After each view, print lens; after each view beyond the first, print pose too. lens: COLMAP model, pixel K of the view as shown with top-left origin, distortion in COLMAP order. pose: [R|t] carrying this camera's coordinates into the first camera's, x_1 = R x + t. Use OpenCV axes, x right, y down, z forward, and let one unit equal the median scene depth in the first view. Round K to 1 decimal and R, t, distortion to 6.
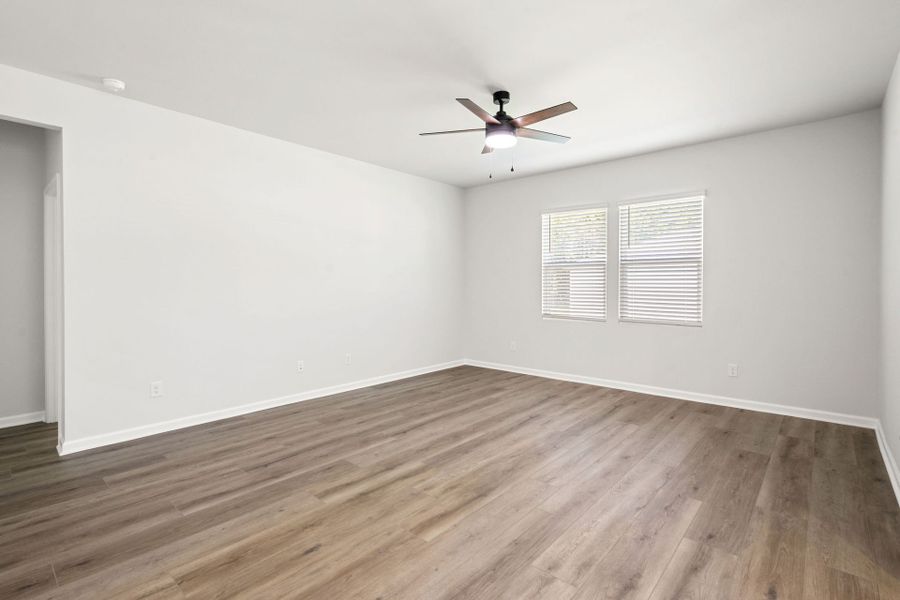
lens RADIAL K [[424.6, 0, 452.5], [0, 424.6, 286.3], [0, 0, 1]] dist [0.004258, -0.000323]
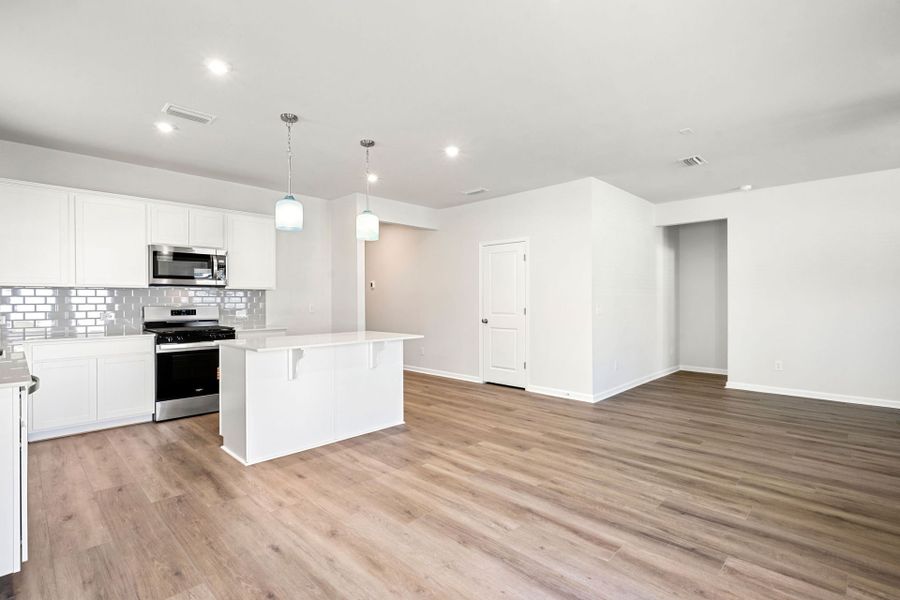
lens RADIAL K [[424.6, 0, 451.3], [0, 424.6, 303.7], [0, 0, 1]] dist [0.004258, -0.000323]
pose [[-0.048234, 0.013425, -0.998746, 1.031472], [-0.002345, 0.999905, 0.013554, -0.007439], [0.998833, 0.002996, -0.048198, -0.148197]]
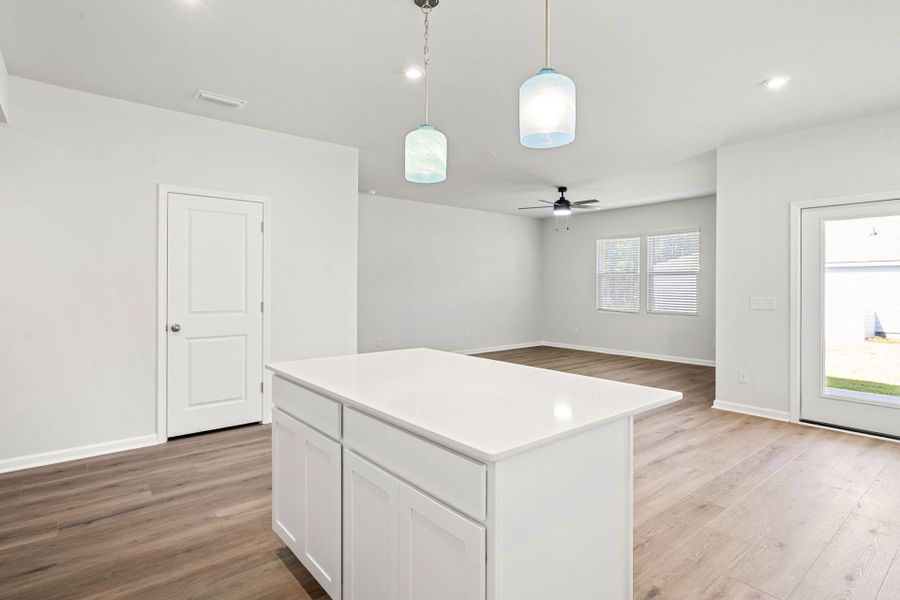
lens RADIAL K [[467.5, 0, 450.6], [0, 467.5, 288.5], [0, 0, 1]] dist [0.004090, -0.003319]
pose [[0.986514, 0.003119, -0.163650, -0.034226], [-0.002931, 0.999995, 0.001393, -0.007351], [0.163653, -0.000895, 0.986517, -1.155465]]
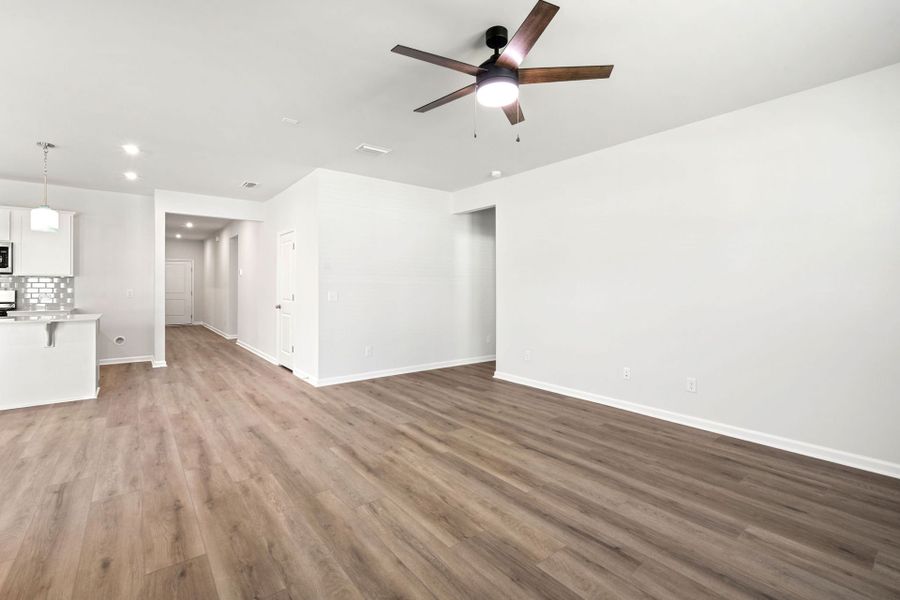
lens RADIAL K [[404.1, 0, 450.1], [0, 404.1, 283.0], [0, 0, 1]] dist [0.000651, 0.001273]
pose [[-0.183479, -0.010254, -0.982970, 0.855562], [-0.006981, 0.999934, -0.009128, -0.004623], [0.982999, 0.005187, -0.183538, 1.087379]]
